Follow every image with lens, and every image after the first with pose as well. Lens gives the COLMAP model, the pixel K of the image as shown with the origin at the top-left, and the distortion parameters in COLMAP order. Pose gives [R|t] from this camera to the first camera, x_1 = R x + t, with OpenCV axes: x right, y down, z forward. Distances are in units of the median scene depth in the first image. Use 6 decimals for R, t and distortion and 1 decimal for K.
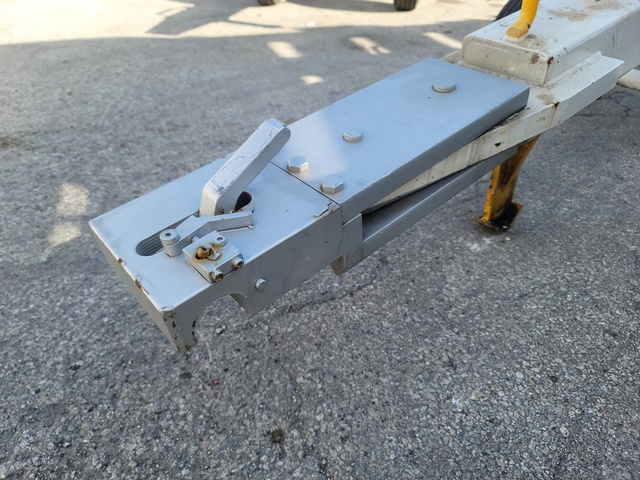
lens RADIAL K [[481.0, 0, 319.5], [0, 481.0, 241.1], [0, 0, 1]] dist [0.024403, -0.015870]
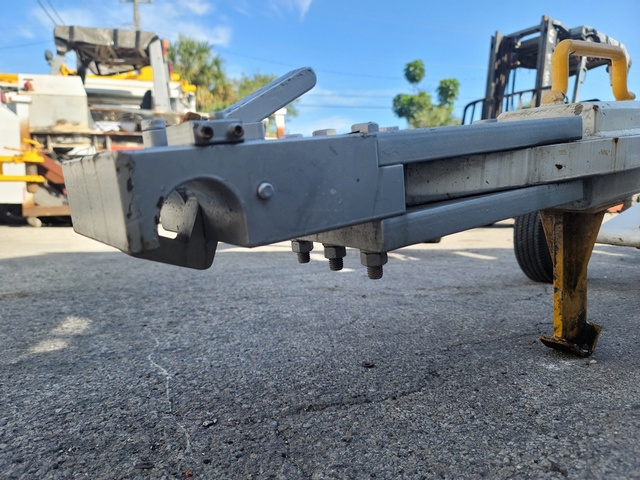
lens RADIAL K [[481.0, 0, 321.1], [0, 481.0, 239.7], [0, 0, 1]] dist [0.024403, -0.015870]
pose [[0.997852, 0.001749, -0.065484, 0.004342], [-0.035081, 0.858484, -0.511639, 0.309471], [0.055321, 0.512838, 0.856701, 0.261786]]
